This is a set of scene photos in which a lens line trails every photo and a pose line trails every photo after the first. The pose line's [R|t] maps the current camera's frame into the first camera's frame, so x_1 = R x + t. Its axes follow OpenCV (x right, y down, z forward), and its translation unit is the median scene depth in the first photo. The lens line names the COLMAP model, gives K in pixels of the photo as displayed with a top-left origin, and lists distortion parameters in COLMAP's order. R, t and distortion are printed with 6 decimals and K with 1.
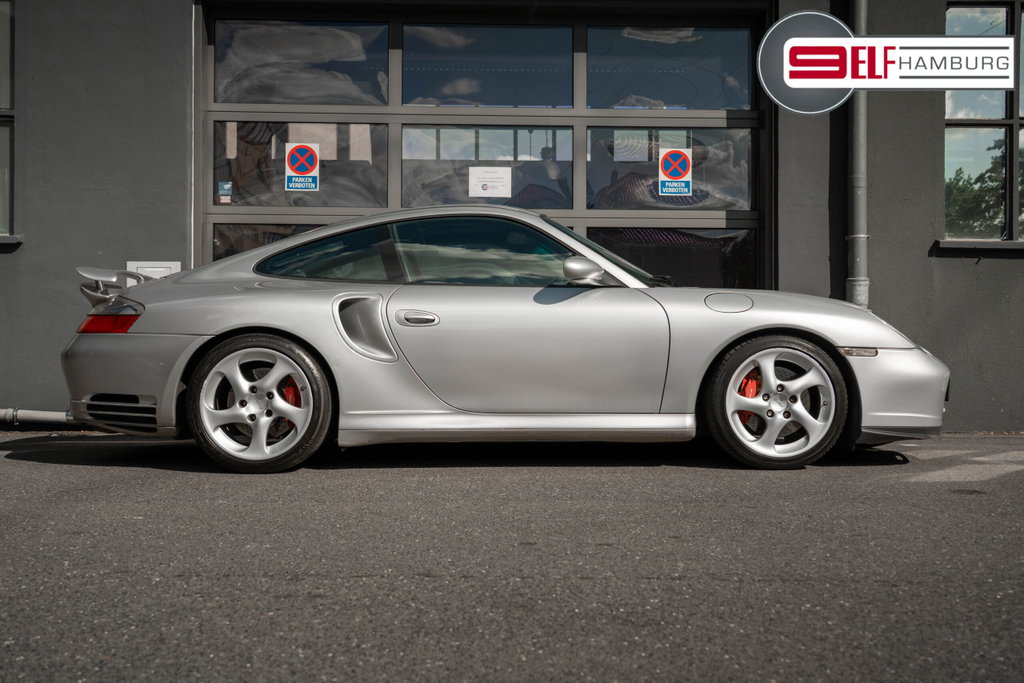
lens RADIAL K [[1066.1, 0, 515.0], [0, 1066.1, 343.7], [0, 0, 1]] dist [0.014957, 0.025093]
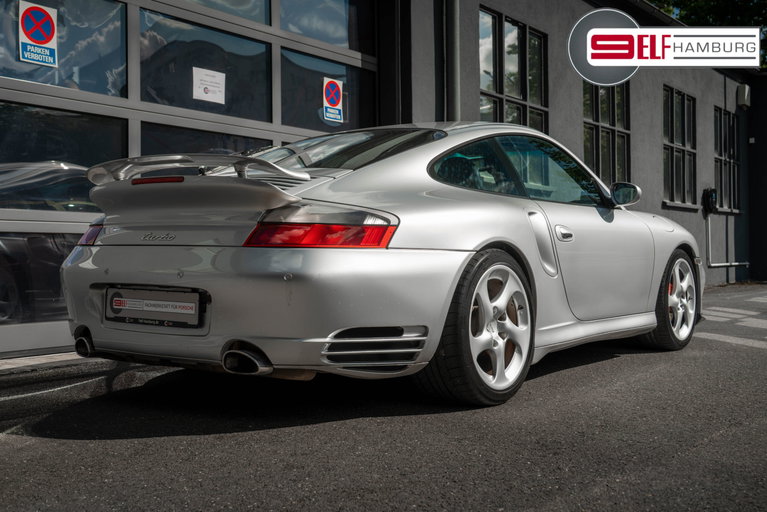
lens RADIAL K [[864.5, 0, 384.2], [0, 864.5, 246.6], [0, 0, 1]] dist [0.009994, 0.027487]
pose [[0.625143, -0.001420, 0.780509, -0.841698], [-0.004405, 0.999976, 0.005348, -0.014431], [-0.780498, -0.006781, 0.625122, 0.588472]]
